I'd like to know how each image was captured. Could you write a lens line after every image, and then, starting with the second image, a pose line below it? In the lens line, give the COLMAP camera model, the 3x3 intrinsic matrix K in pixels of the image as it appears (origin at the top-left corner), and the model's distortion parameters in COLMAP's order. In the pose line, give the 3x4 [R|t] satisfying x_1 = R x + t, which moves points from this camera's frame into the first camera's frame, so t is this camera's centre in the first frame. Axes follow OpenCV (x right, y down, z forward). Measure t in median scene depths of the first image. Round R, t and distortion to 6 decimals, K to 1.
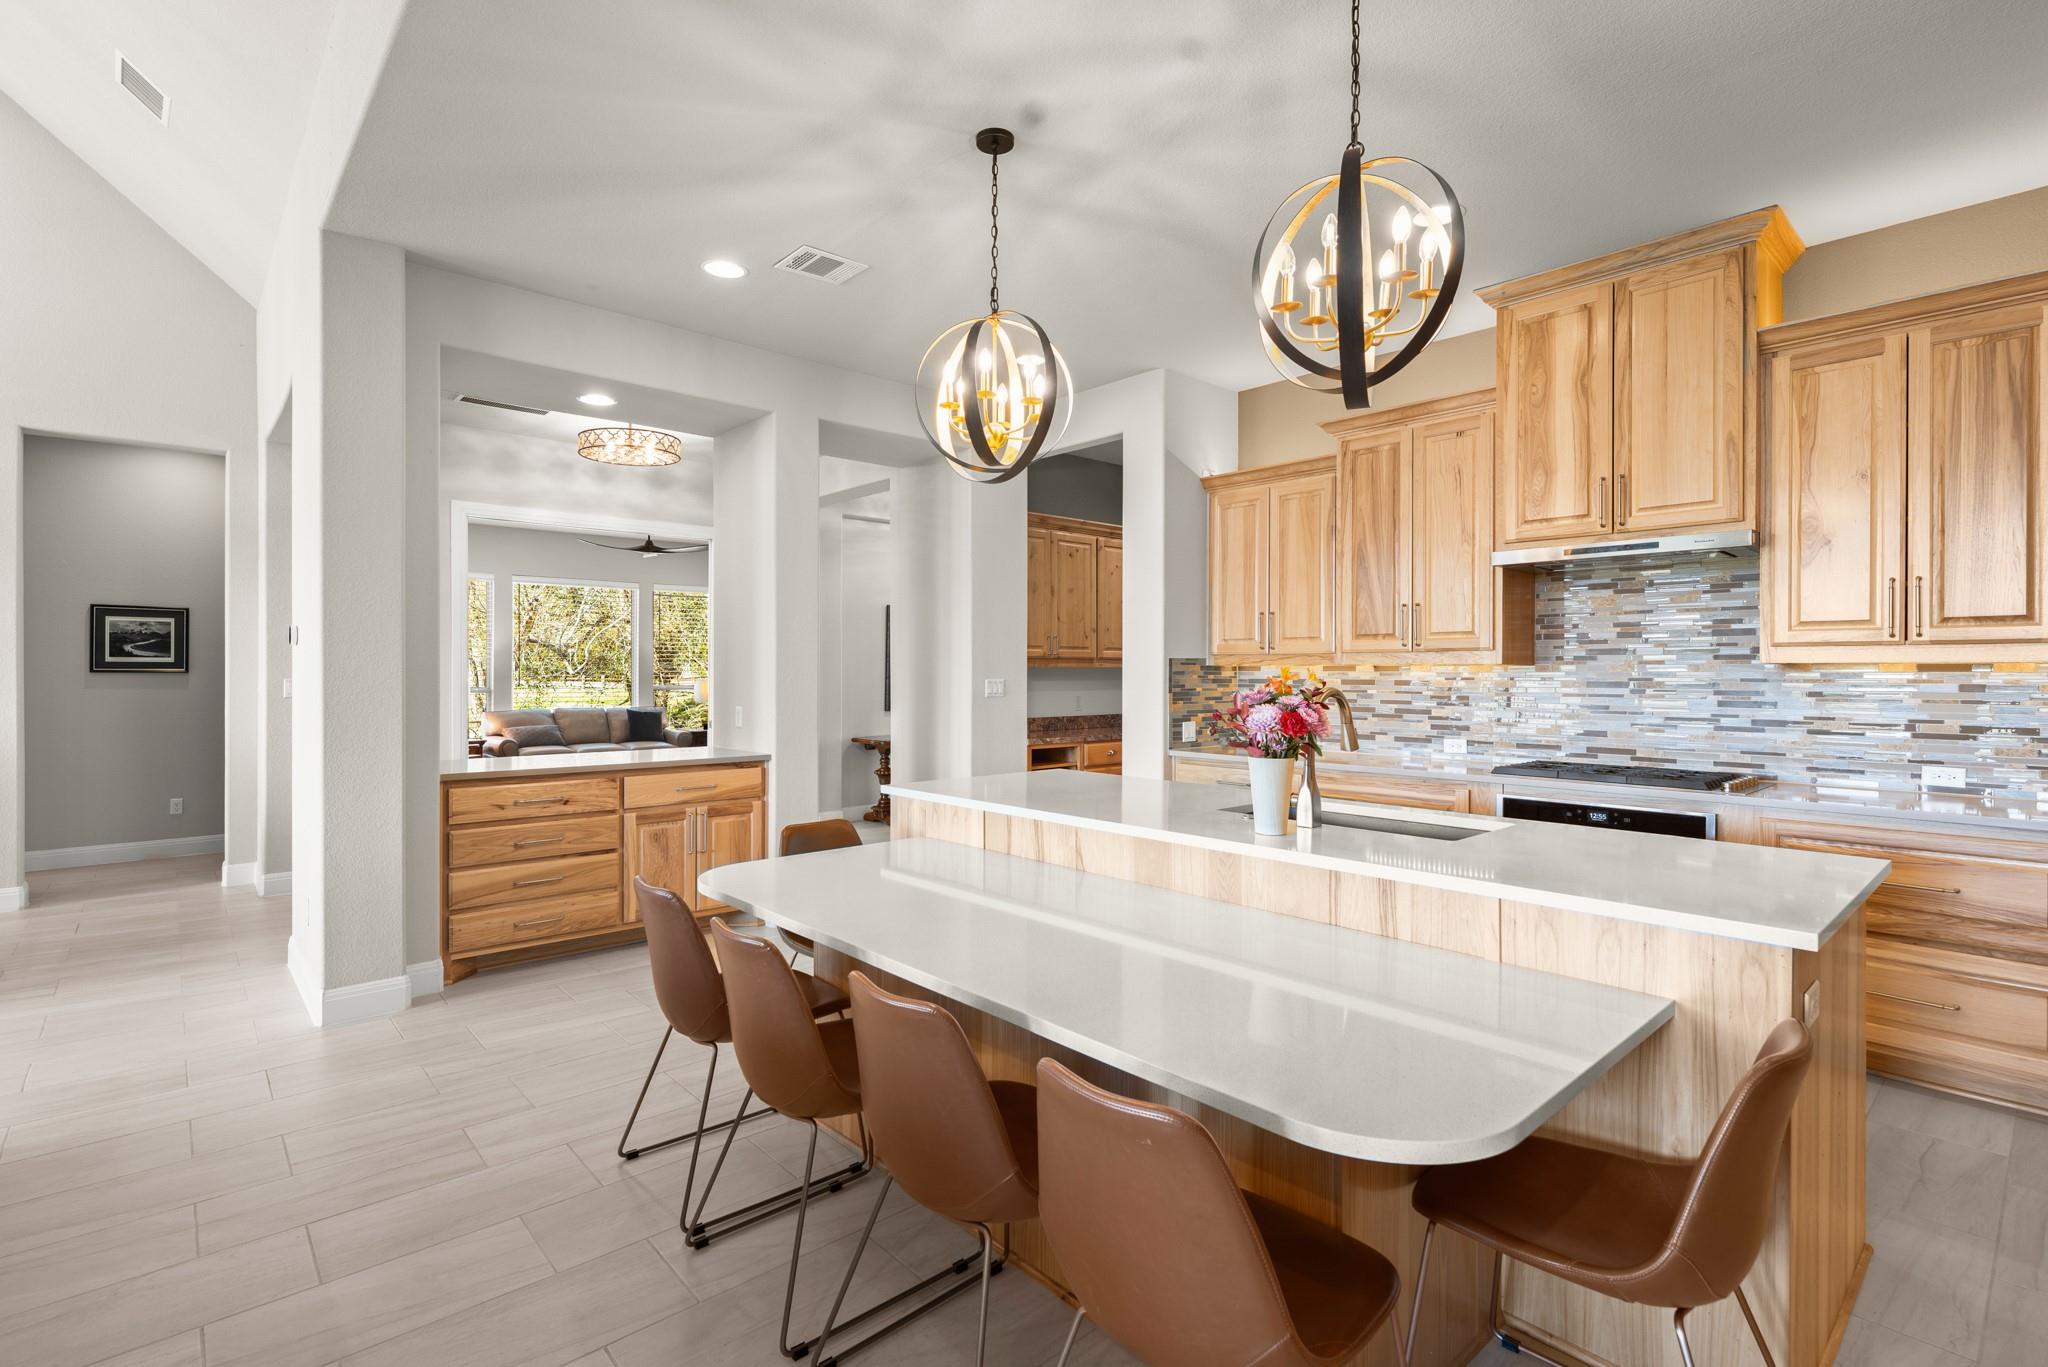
lens RADIAL K [[952.4, 0, 996.2], [0, 952.4, 672.5], [0, 0, 1]] dist [-0.000185, 0.000005]
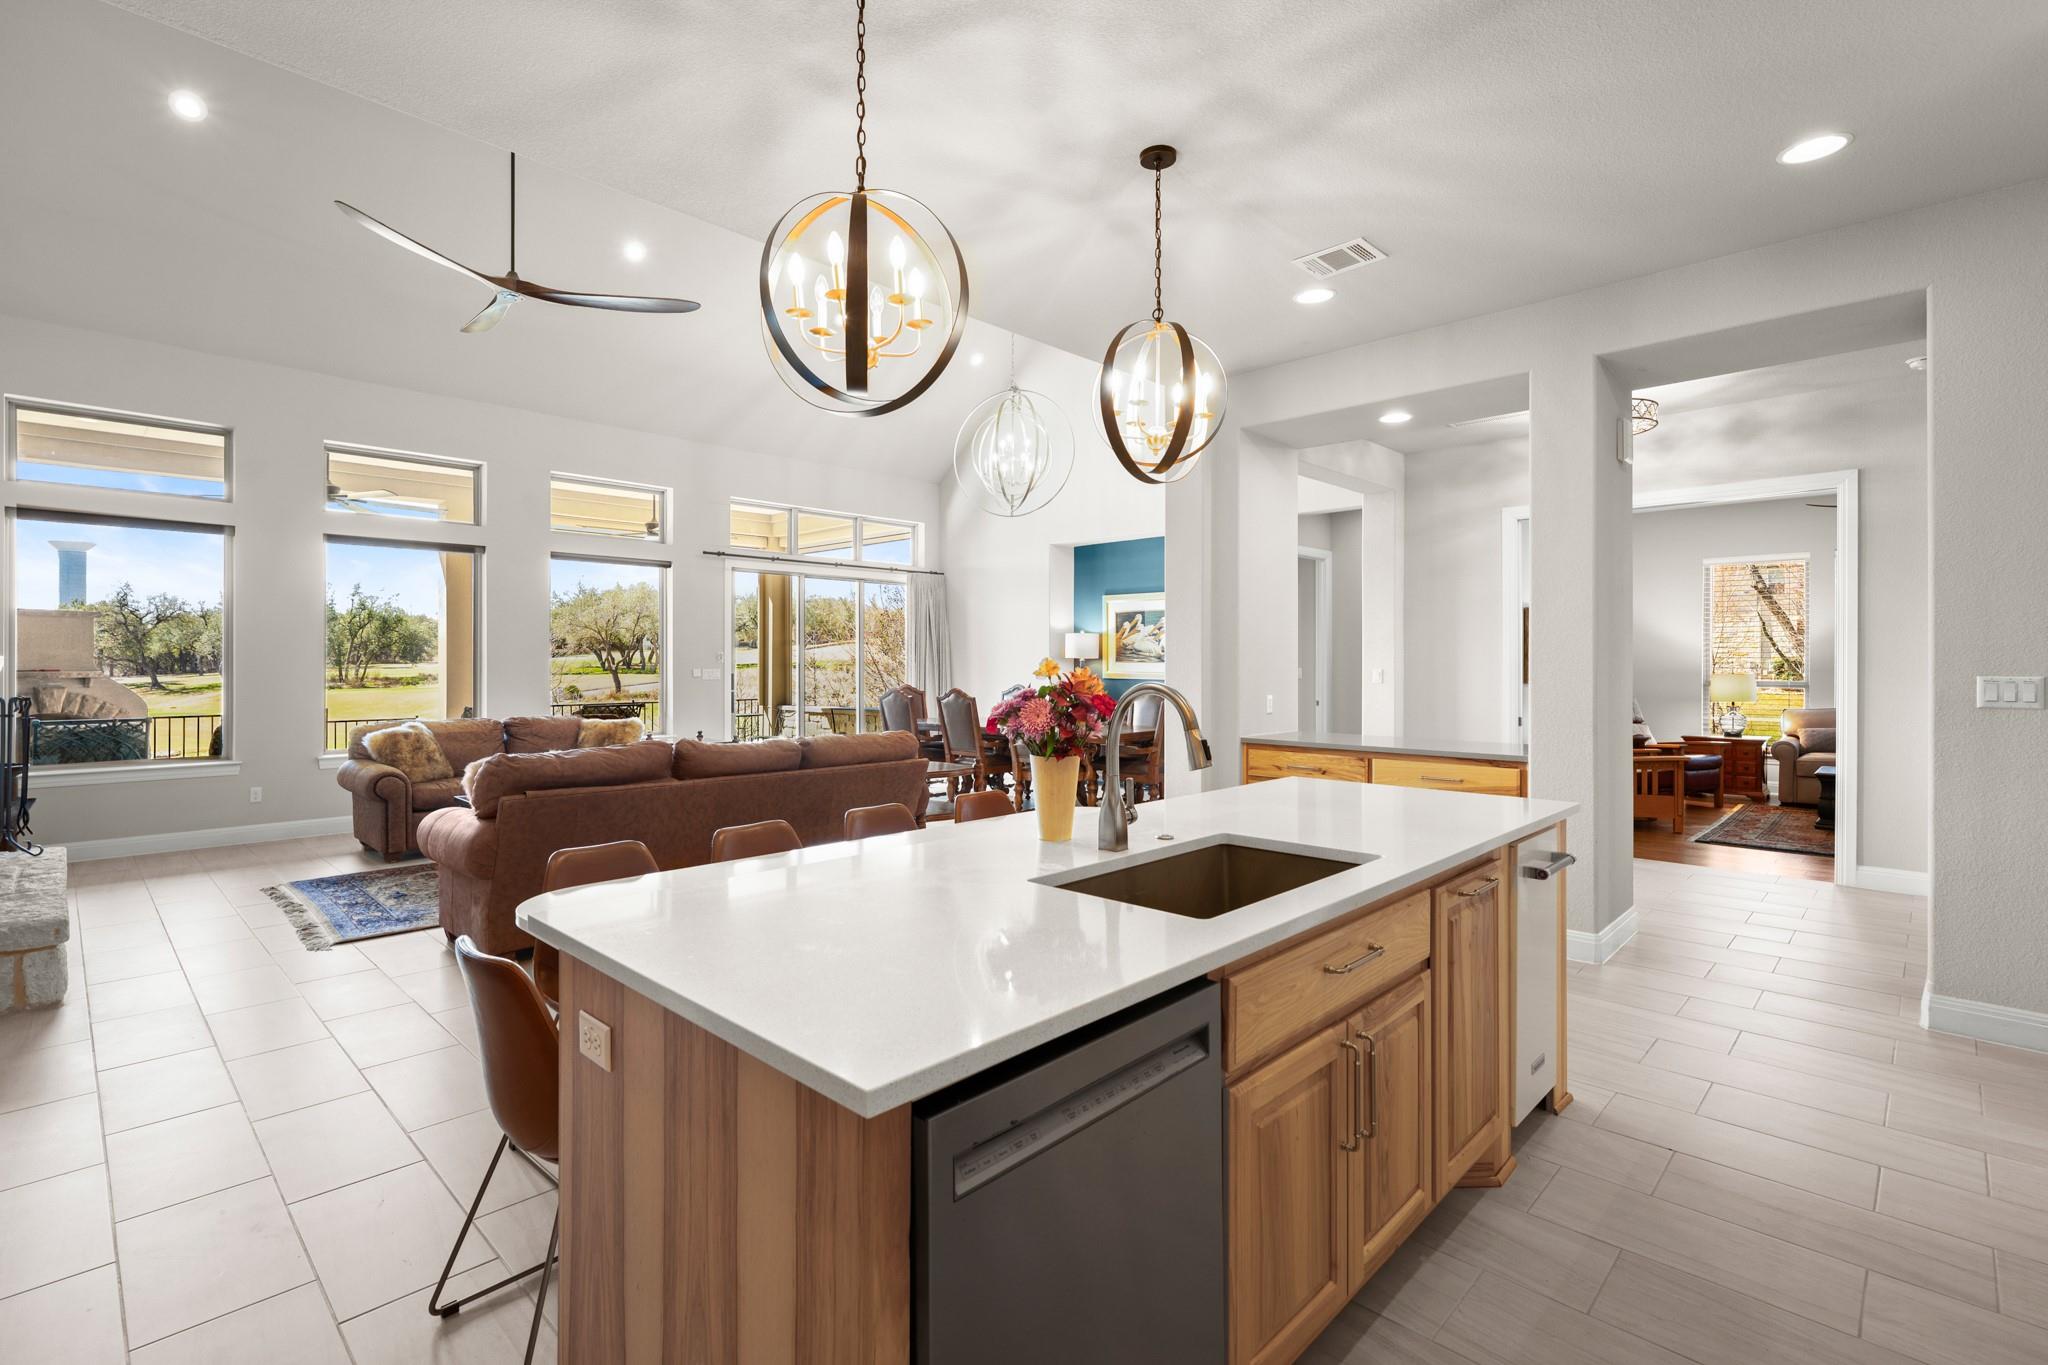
lens RADIAL K [[936.9, 0, 1025.3], [0, 936.9, 662.6], [0, 0, 1]] dist [0.000931, 0.000063]
pose [[0.085062, -0.002894, -0.996371, 0.637156], [0.001199, 0.999995, -0.002802, 0.000292], [0.996375, -0.000956, 0.085065, 0.481820]]
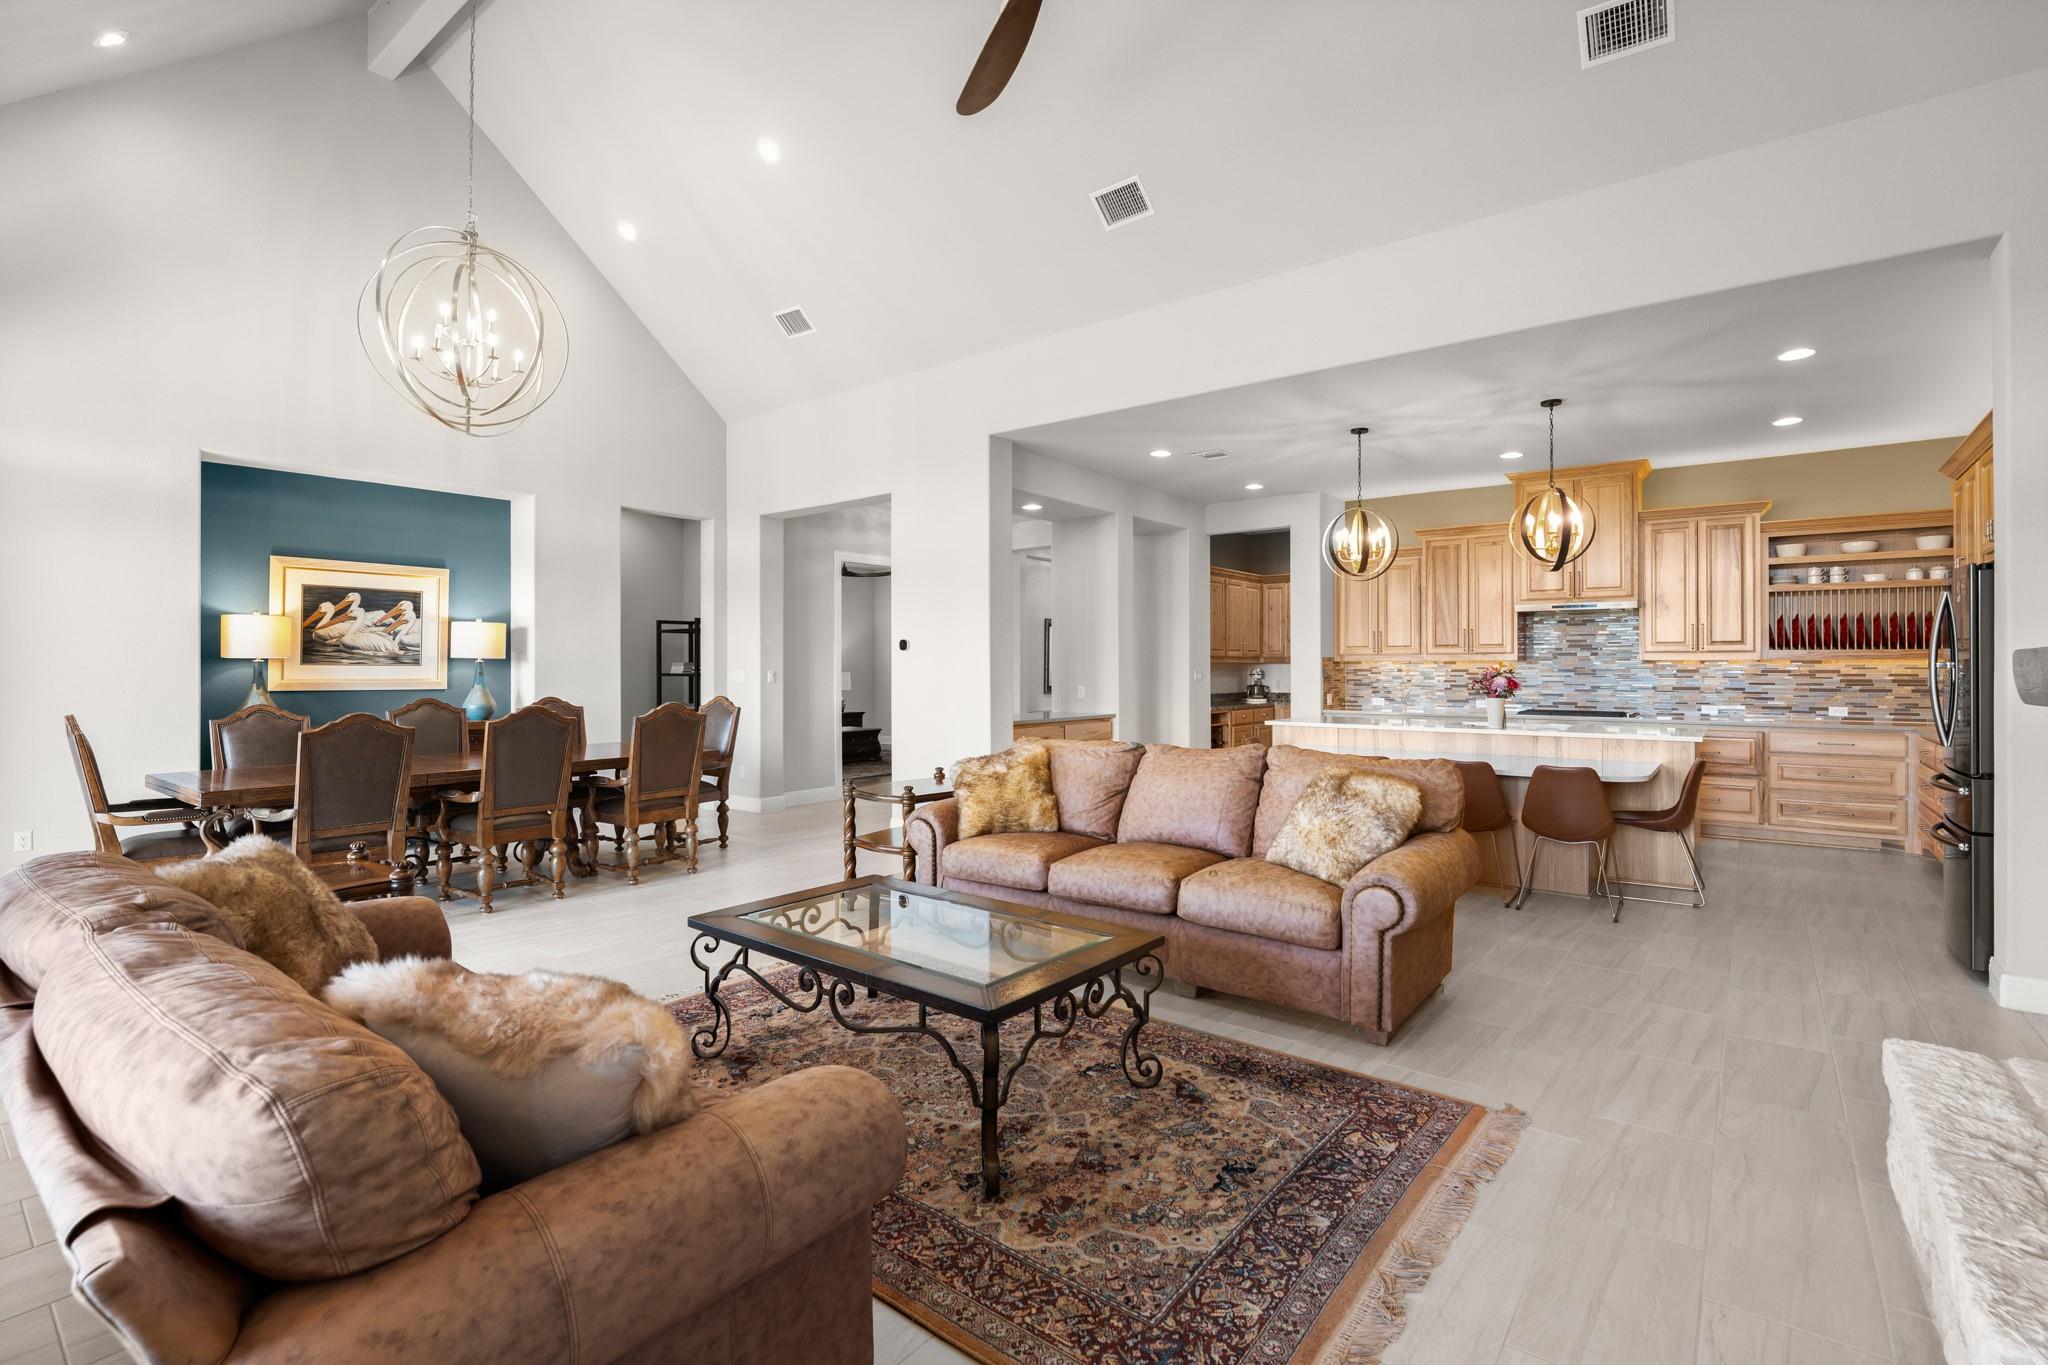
lens RADIAL K [[943.5, 0, 992.7], [0, 943.5, 665.7], [0, 0, 1]] dist [-0.019565, -0.000180]
pose [[0.985880, -0.003084, 0.167425, -0.778817], [0.003250, 0.999994, -0.000720, -0.000342], [-0.167422, 0.001254, 0.985885, -0.665153]]
